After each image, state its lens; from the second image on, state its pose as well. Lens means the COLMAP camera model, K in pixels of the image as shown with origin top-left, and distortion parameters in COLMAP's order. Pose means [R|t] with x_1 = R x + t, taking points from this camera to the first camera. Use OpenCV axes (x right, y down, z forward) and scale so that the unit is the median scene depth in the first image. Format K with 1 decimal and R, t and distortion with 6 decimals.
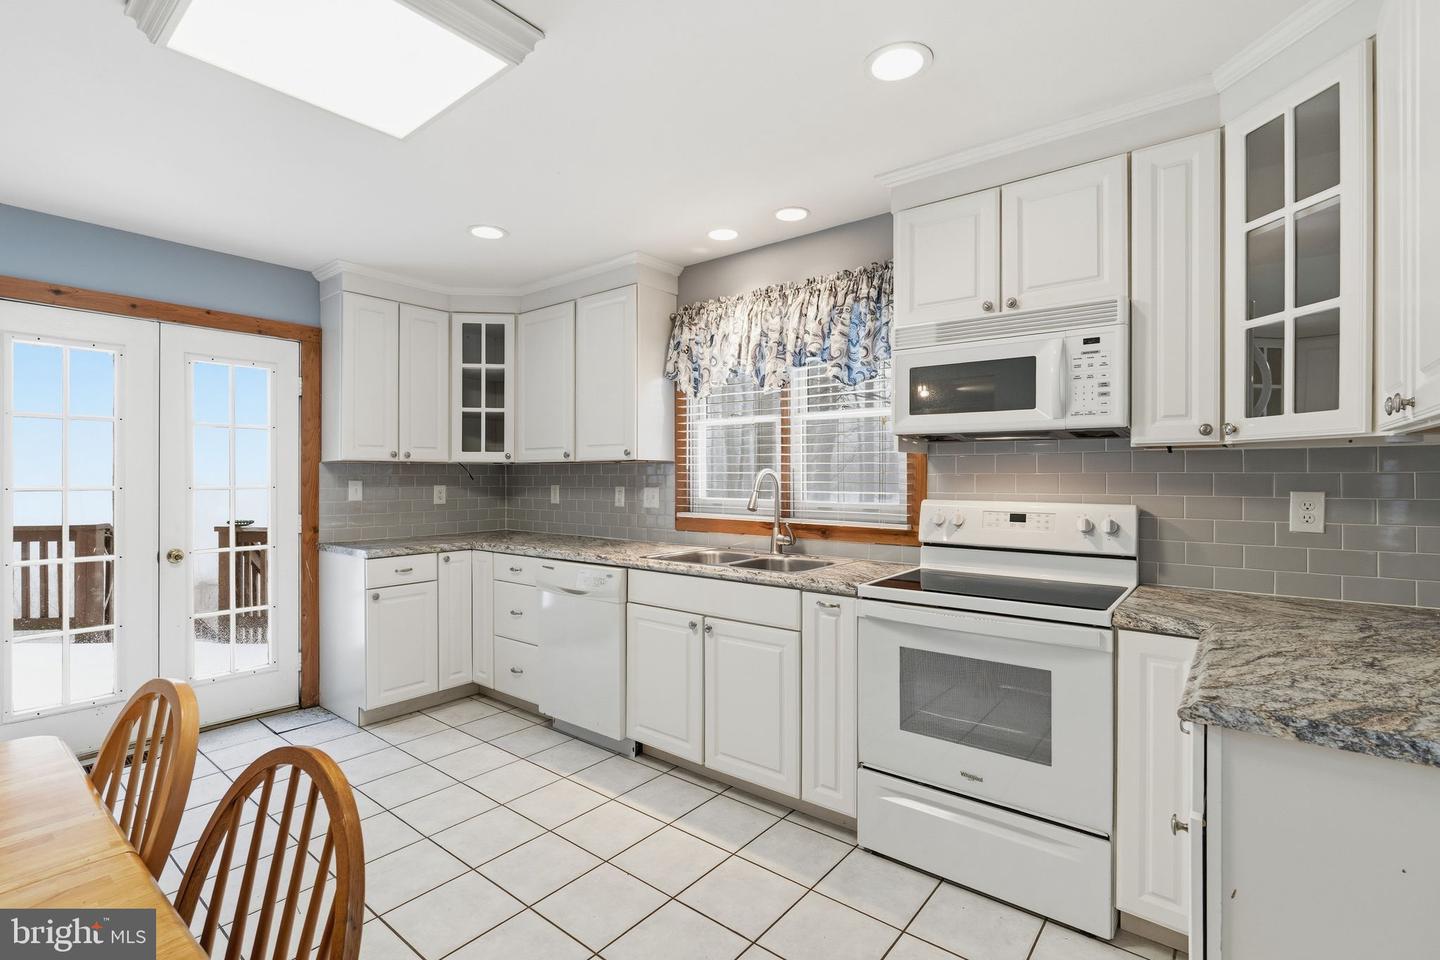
lens RADIAL K [[641.5, 0, 720.0], [0, 641.5, 480.0], [0, 0, 1]] dist [-0.001288, -0.000298]
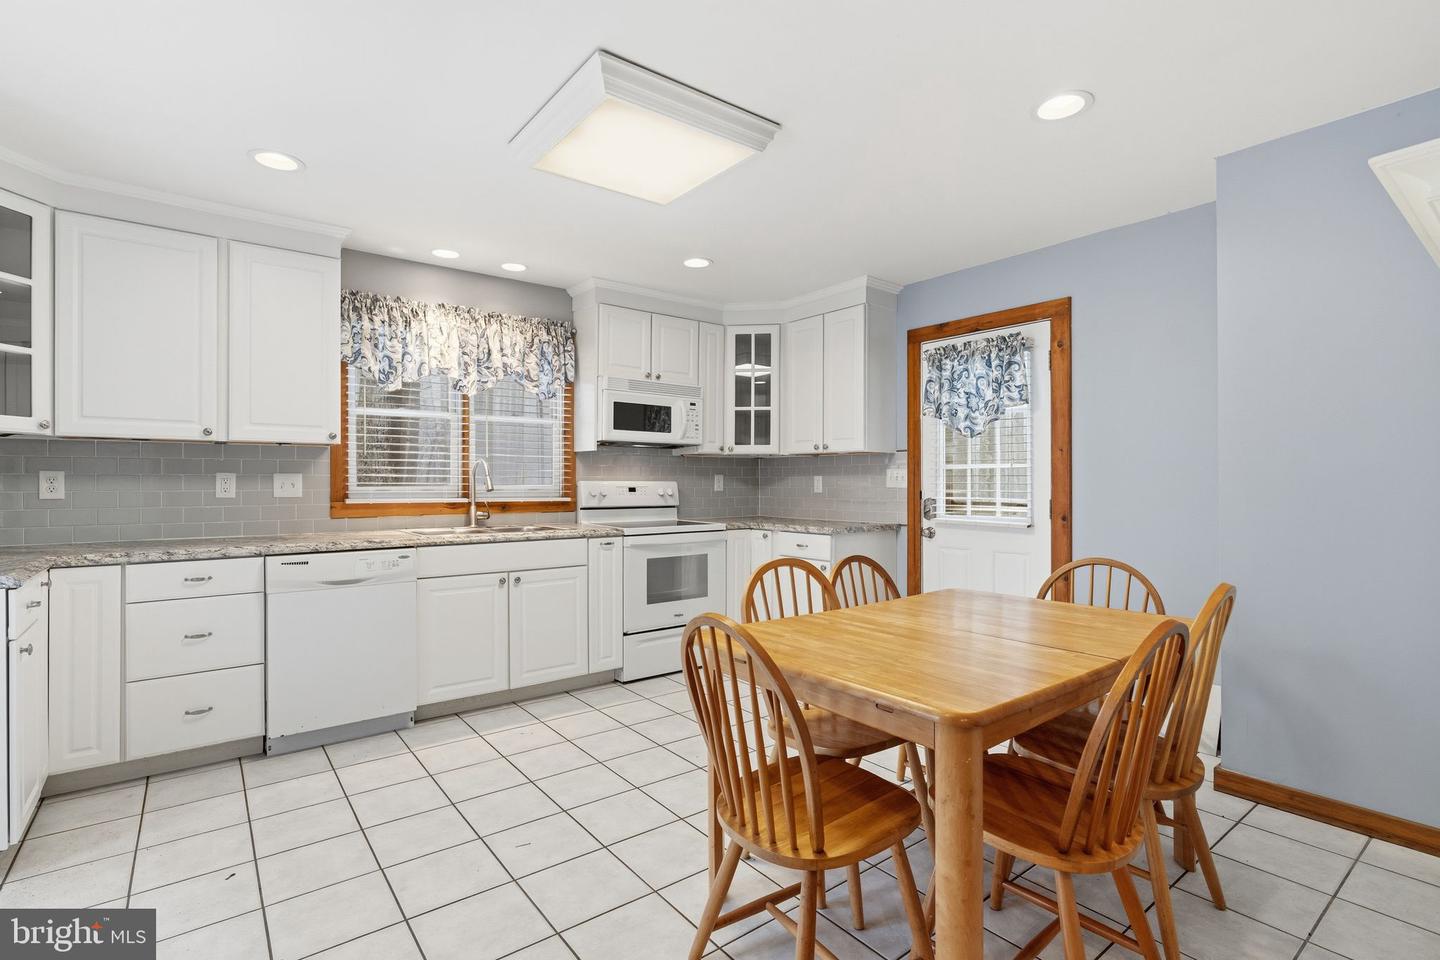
lens RADIAL K [[692.8, 0, 720.0], [0, 692.8, 480.0], [0, 0, 1]] dist [0.000877, 0.000455]
pose [[0.246827, -0.001519, 0.969058, -1.378913], [0.000263, 0.999999, 0.001501, 0.028700], [-0.969060, -0.000116, 0.246827, 0.275264]]
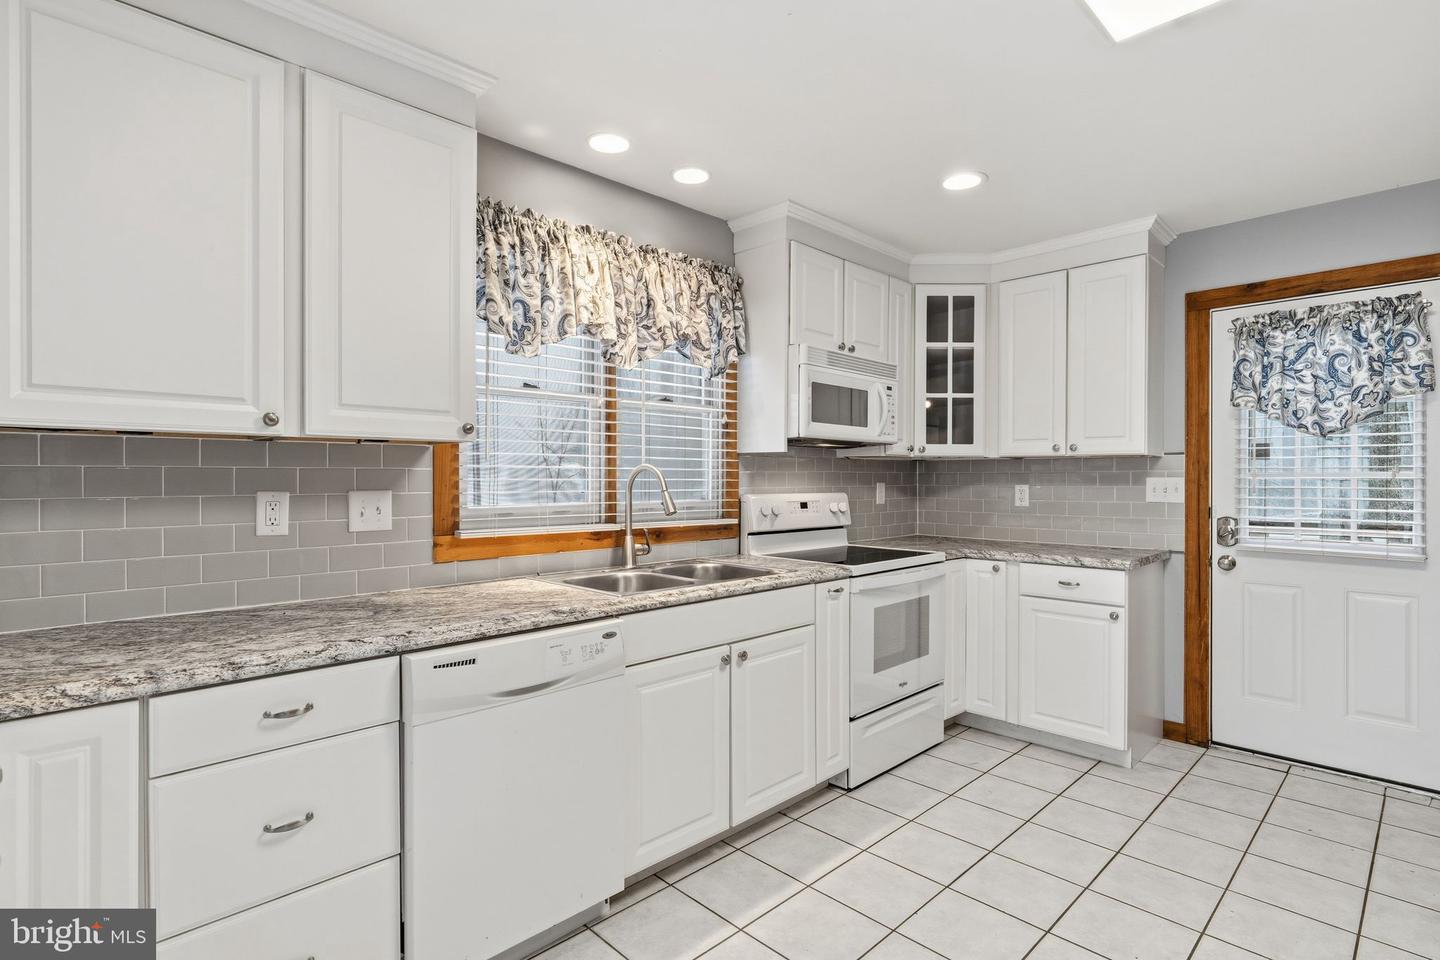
lens RADIAL K [[716.5, 0, 720.0], [0, 716.5, 480.0], [0, 0, 1]] dist [-0.000747, 0.000611]
pose [[0.130238, -0.007143, 0.991457, -1.014573], [0.000378, 0.999974, 0.007154, -0.003581], [-0.991483, -0.000557, 0.130237, 0.980379]]
